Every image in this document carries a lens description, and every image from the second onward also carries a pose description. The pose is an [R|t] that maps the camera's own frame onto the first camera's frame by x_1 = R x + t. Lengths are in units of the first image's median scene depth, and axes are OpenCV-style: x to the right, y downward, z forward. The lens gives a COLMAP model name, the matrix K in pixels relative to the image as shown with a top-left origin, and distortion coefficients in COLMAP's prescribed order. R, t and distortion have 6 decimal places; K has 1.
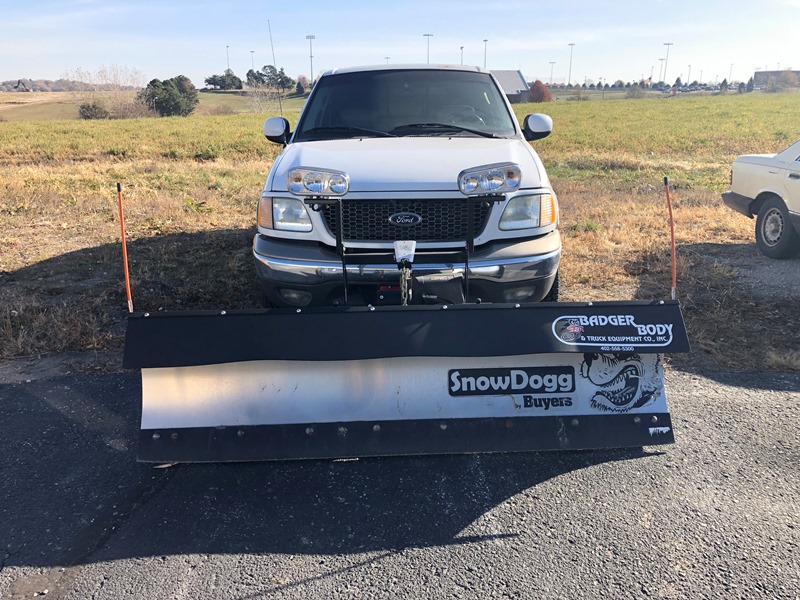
lens RADIAL K [[653.9, 0, 393.4], [0, 653.9, 303.2], [0, 0, 1]] dist [0.037752, -0.049302]
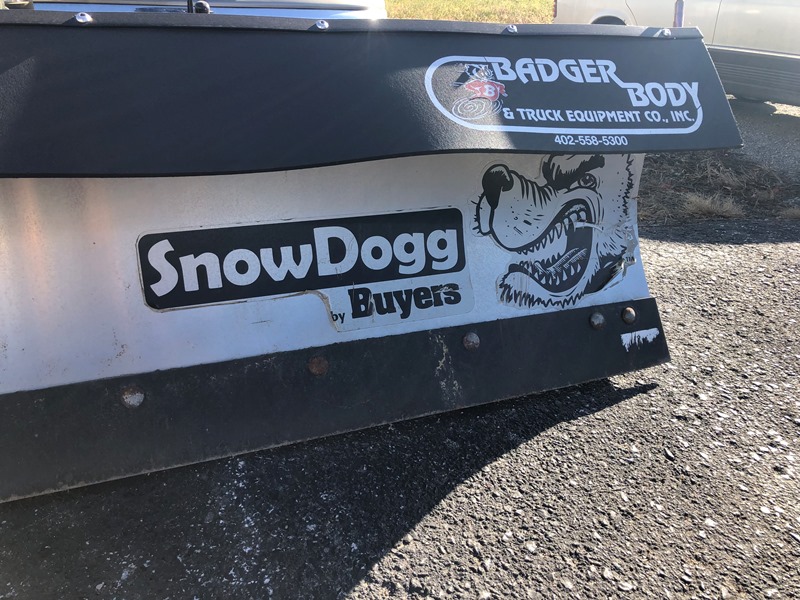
lens RADIAL K [[653.9, 0, 398.4], [0, 653.9, 294.8], [0, 0, 1]] dist [0.037752, -0.049302]
pose [[0.947790, -0.092396, 0.305218, 0.105714], [0.049187, 0.988009, 0.146351, 0.087639], [-0.315080, -0.123697, 0.940969, 0.617688]]
